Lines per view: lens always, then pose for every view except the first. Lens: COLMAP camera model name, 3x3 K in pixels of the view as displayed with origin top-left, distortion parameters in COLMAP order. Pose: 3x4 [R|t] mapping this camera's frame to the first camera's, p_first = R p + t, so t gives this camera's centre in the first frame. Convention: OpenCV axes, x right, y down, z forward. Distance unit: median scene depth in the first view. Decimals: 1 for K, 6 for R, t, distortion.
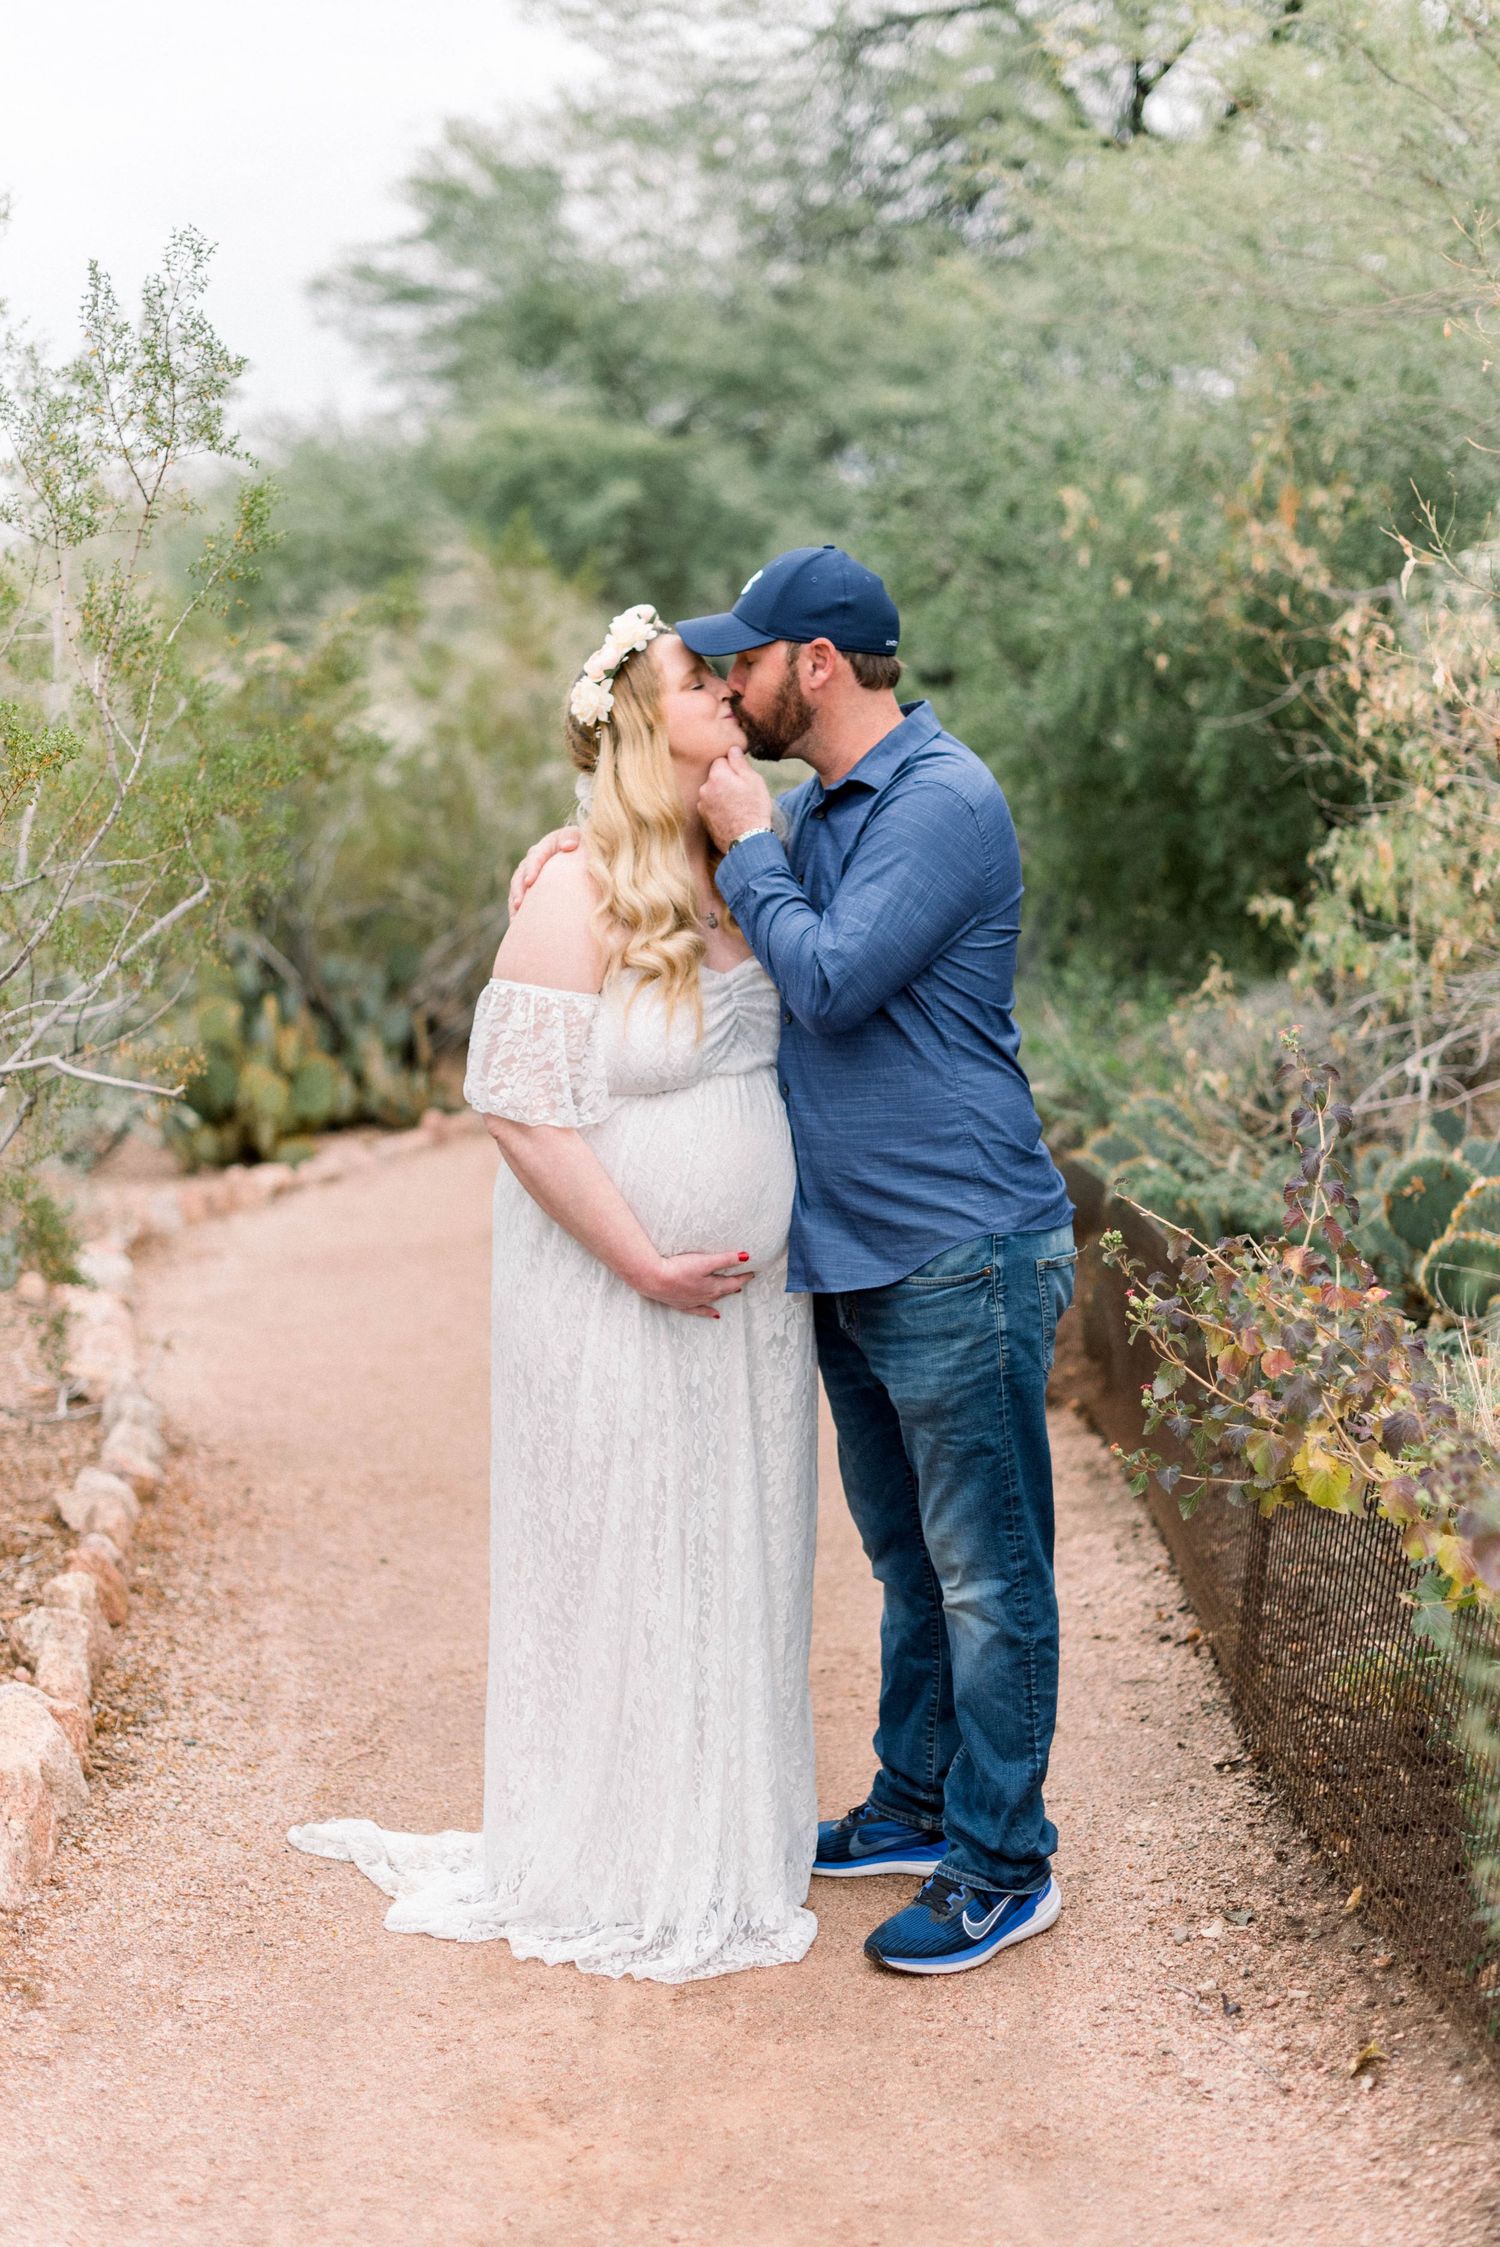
lens RADIAL K [[3259.0, 0, 754.0], [0, 3259.0, 1114.9], [0, 0, 1]] dist [0.021545, 0.000000]
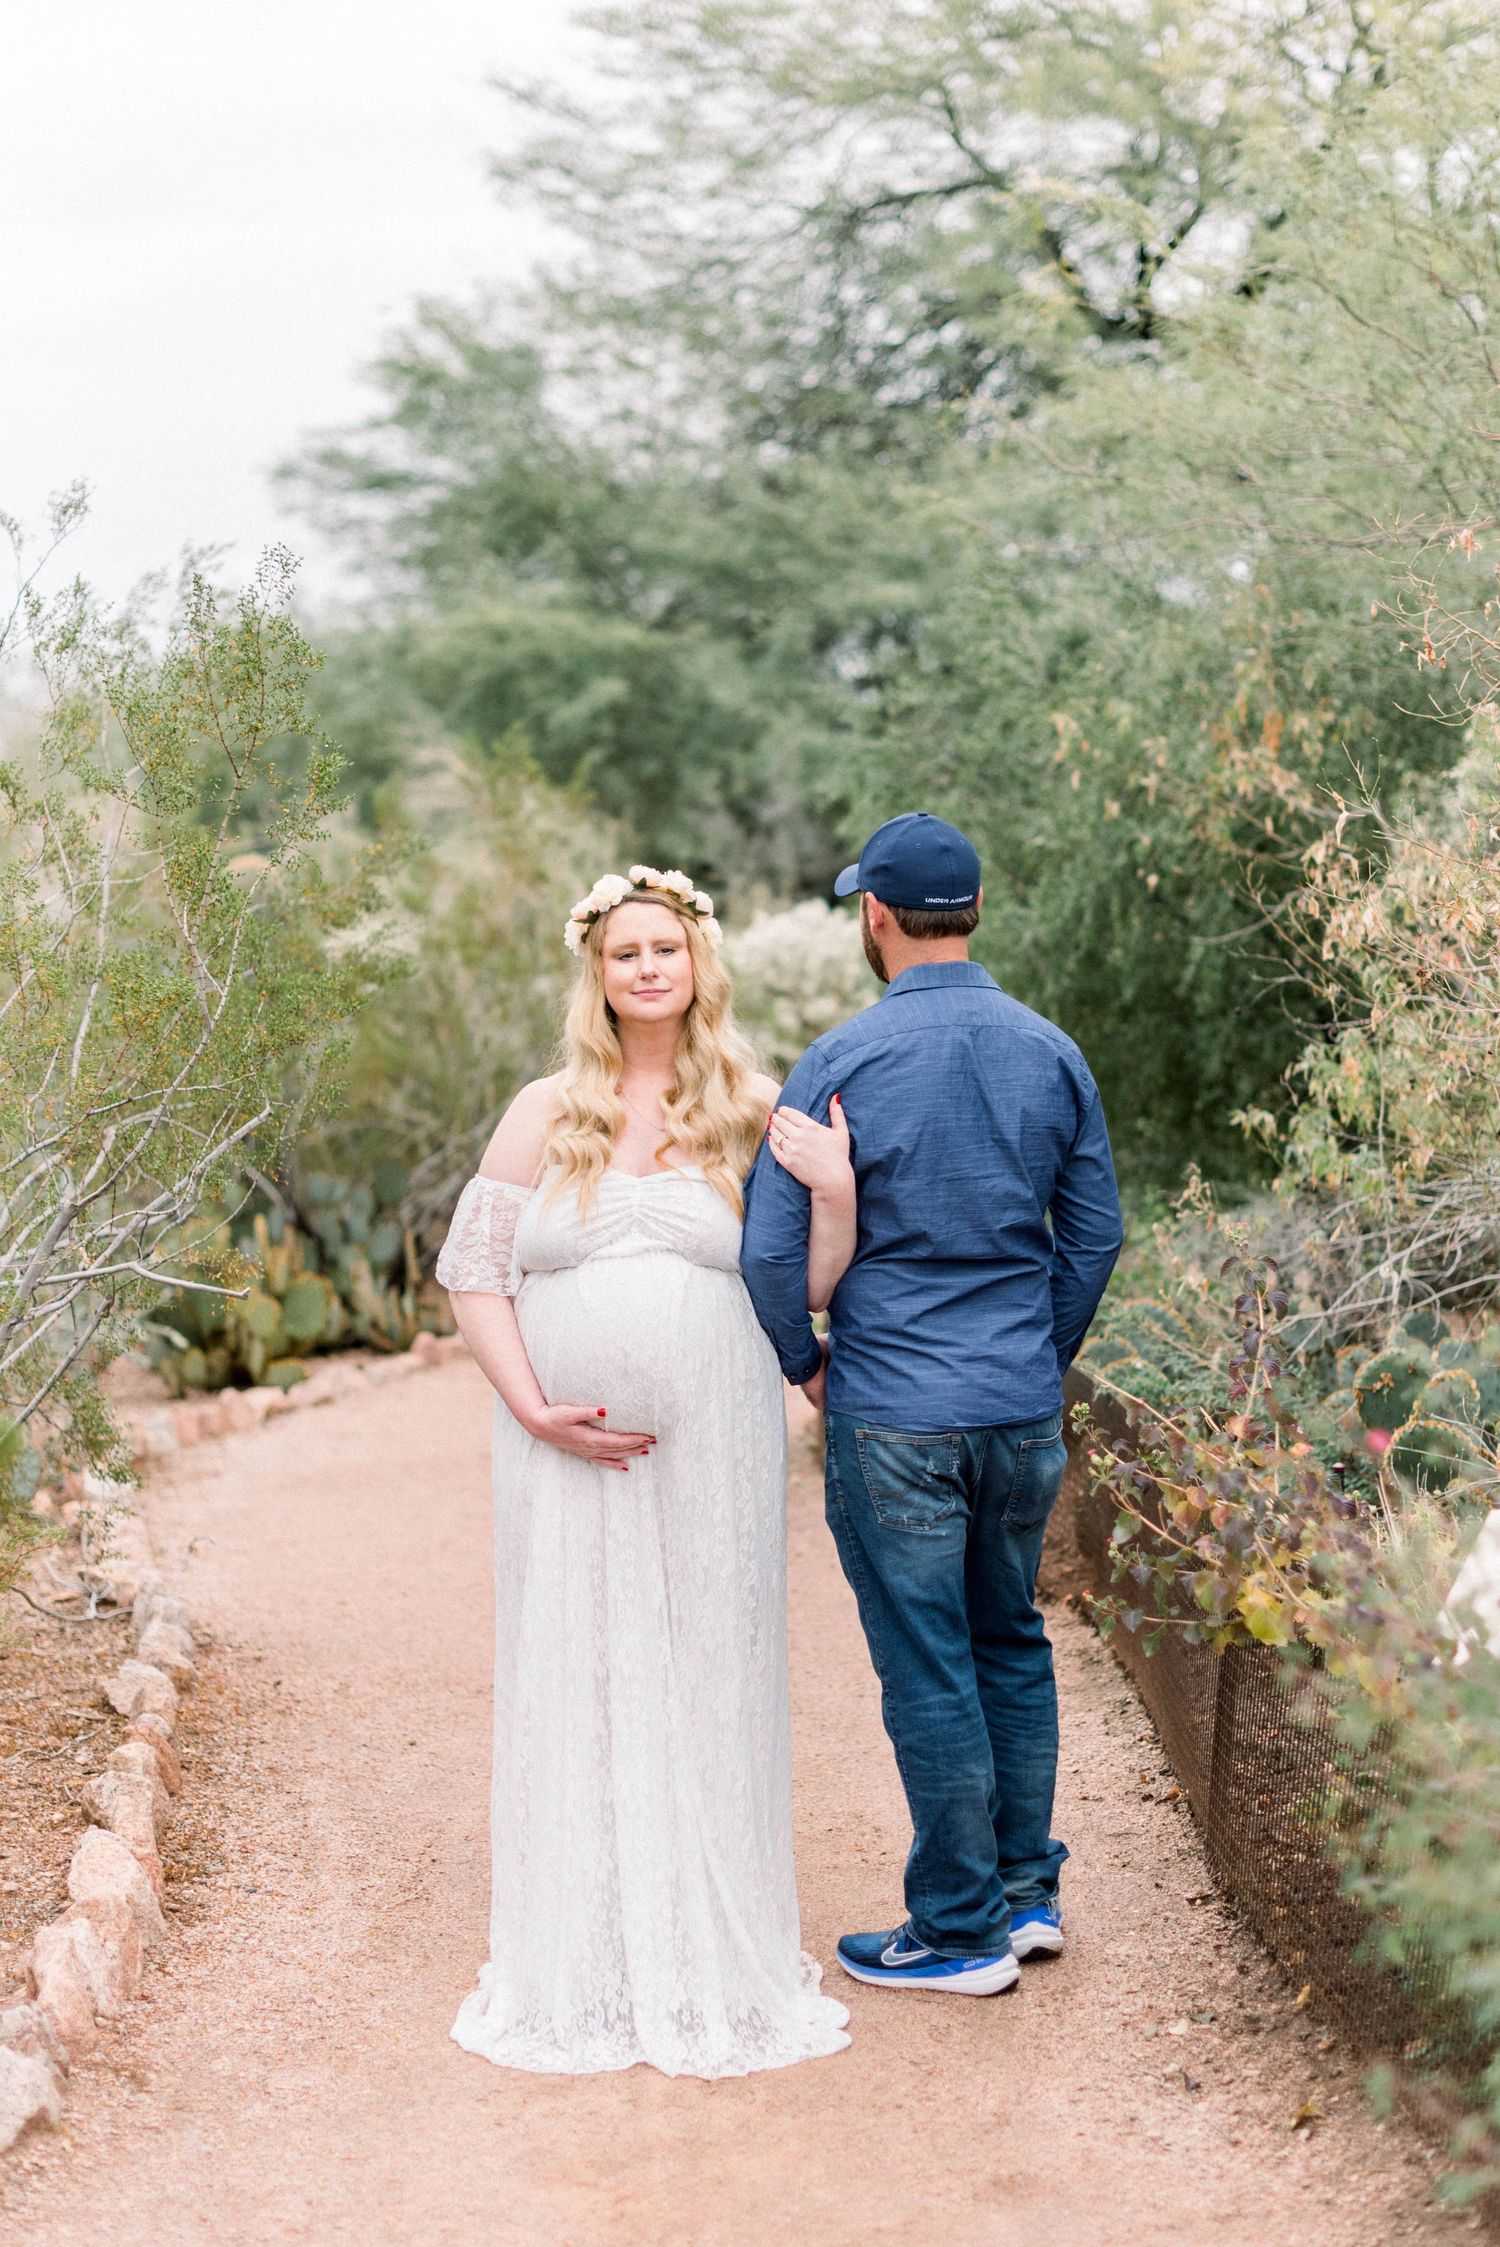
lens RADIAL K [[3596.5, 0, 751.8], [0, 3596.5, 1121.2], [0, 0, 1]] dist [0.060024, 0.000000]
pose [[0.999977, -0.006406, 0.002190, -0.004548], [0.006533, 0.997943, -0.063769, 0.009970], [-0.001776, 0.063782, 0.997962, -0.160383]]
